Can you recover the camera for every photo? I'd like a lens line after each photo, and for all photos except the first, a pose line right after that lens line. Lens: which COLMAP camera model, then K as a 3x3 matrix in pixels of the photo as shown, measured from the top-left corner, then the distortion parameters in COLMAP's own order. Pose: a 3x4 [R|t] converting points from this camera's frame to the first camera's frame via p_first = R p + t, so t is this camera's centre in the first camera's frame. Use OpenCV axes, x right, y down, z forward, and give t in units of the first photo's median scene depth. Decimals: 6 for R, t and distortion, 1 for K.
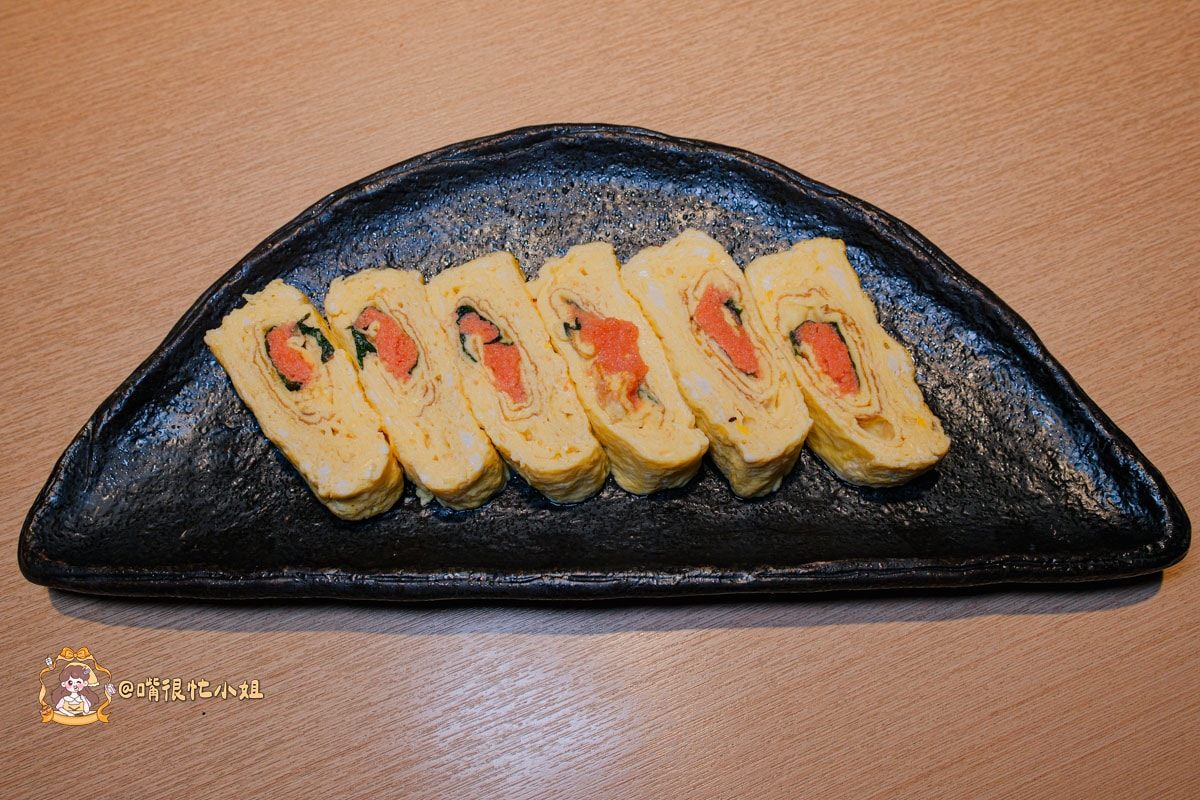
lens RADIAL K [[997.2, 0, 600.0], [0, 997.2, 400.0], [0, 0, 1]] dist [-0.012080, 0.011157]
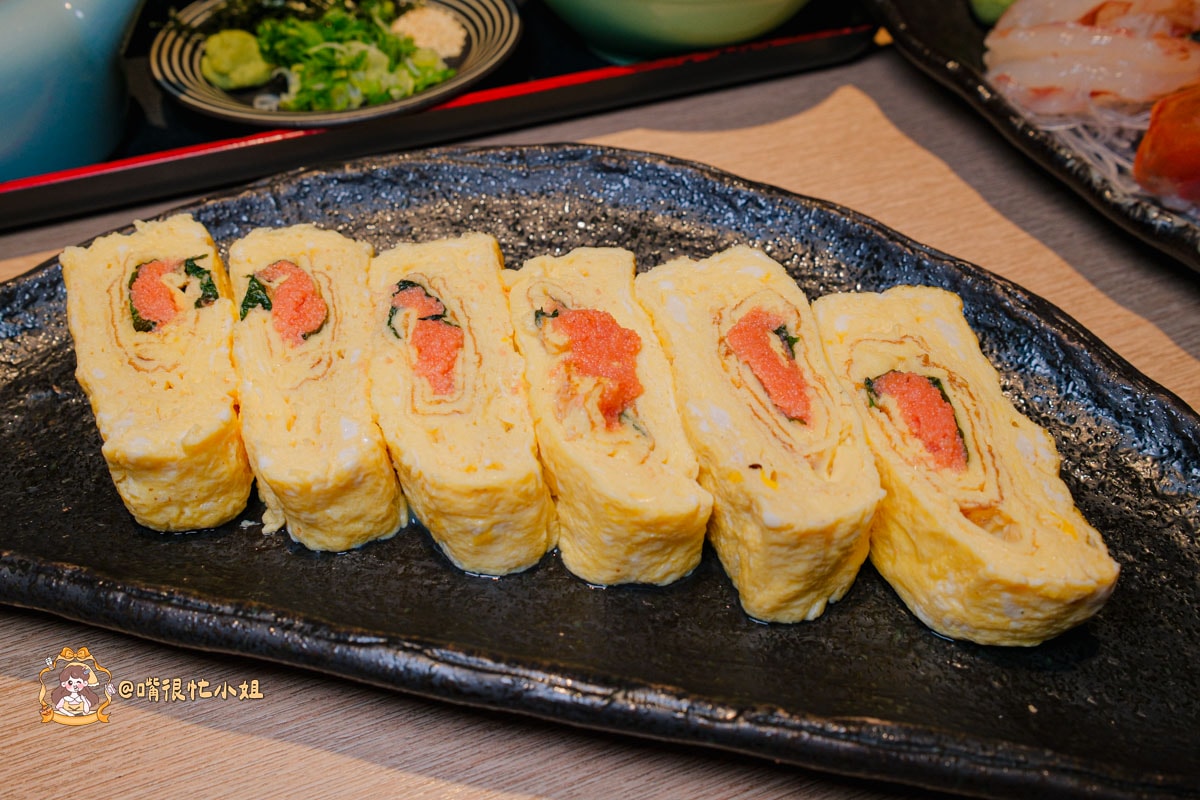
lens RADIAL K [[997.2, 0, 600.0], [0, 997.2, 400.0], [0, 0, 1]] dist [-0.012080, 0.011157]
pose [[0.976210, 0.171001, -0.133313, 0.109985], [-0.207477, 0.915292, -0.345246, 0.209577], [0.062983, 0.364692, 0.928996, 0.384686]]
